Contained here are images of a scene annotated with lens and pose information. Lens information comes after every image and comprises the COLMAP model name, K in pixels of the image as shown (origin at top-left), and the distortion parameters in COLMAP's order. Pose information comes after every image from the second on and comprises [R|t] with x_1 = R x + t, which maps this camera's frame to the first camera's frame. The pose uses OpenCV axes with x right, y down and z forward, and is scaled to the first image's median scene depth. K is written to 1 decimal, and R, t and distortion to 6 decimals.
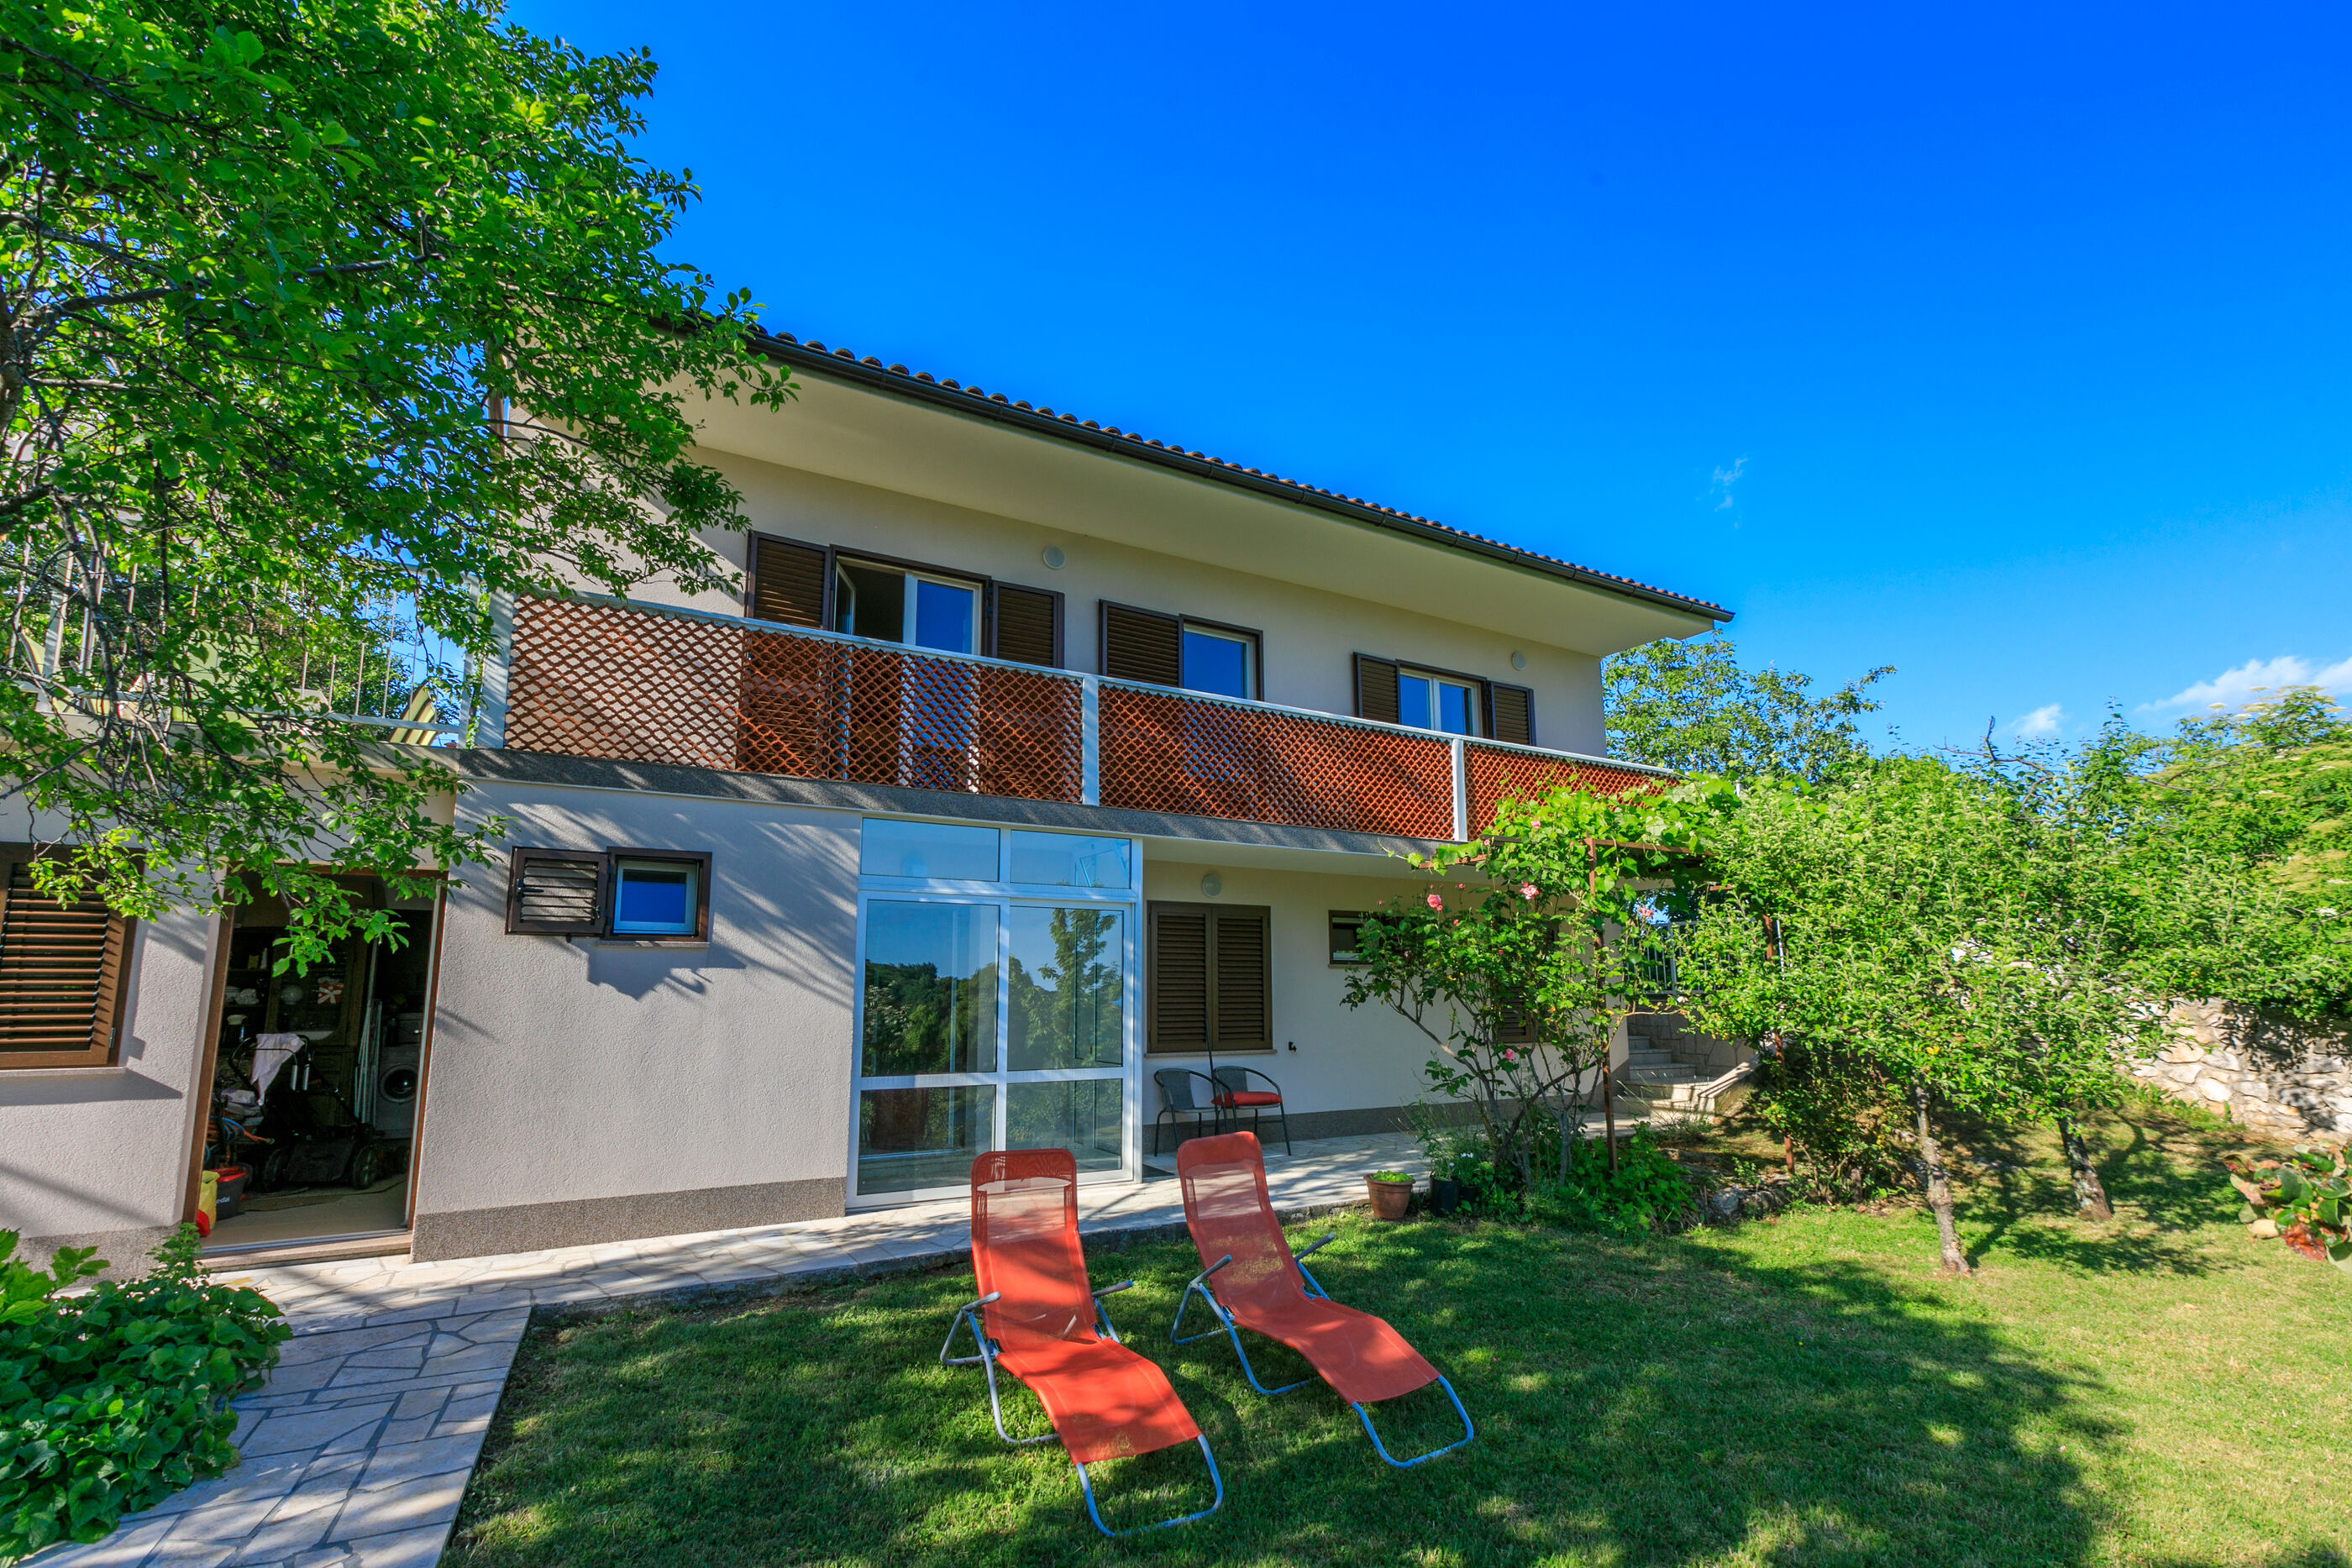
lens RADIAL K [[1062.2, 0, 1181.9], [0, 1062.2, 841.2], [0, 0, 1]] dist [0.001320, -0.000232]
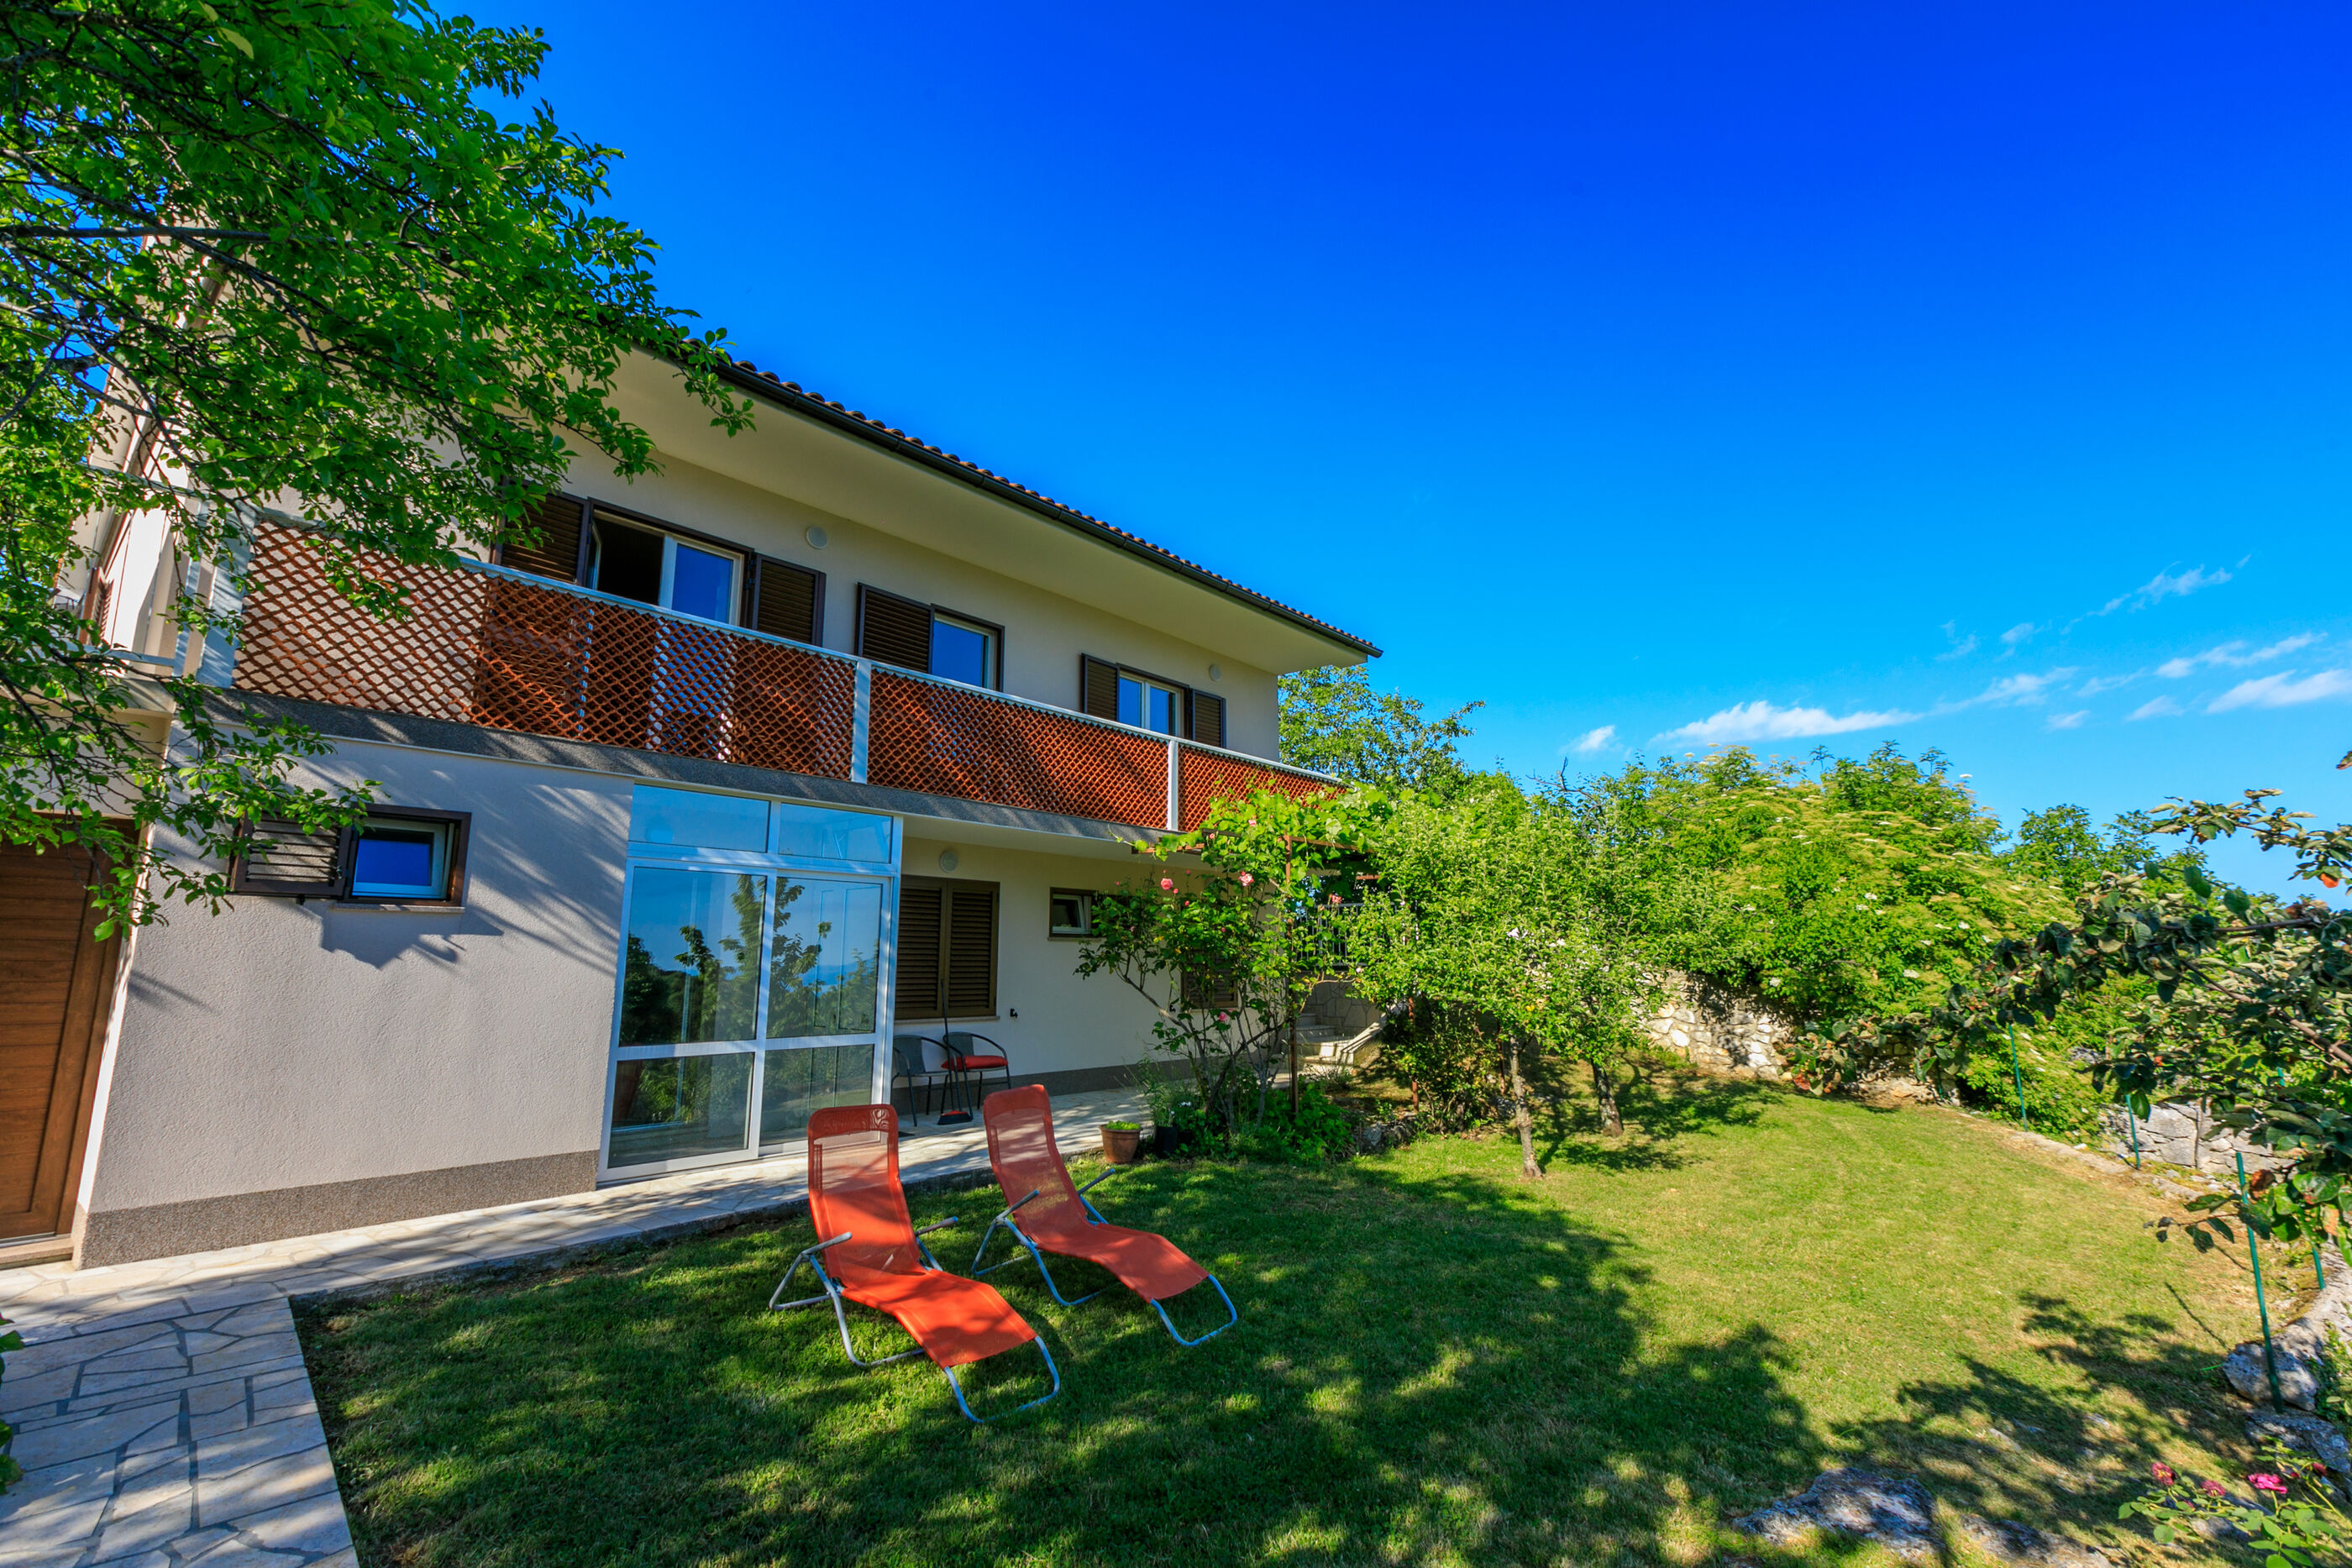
lens RADIAL K [[1062.2, 0, 1175.7], [0, 1062.2, 781.2], [0, 0, 1]] dist [0.001320, -0.000232]
pose [[0.941762, 0.060837, 0.330730, -0.157223], [-0.051373, 0.997983, -0.037289, -0.014159], [-0.332332, 0.018127, 0.942988, -0.106880]]
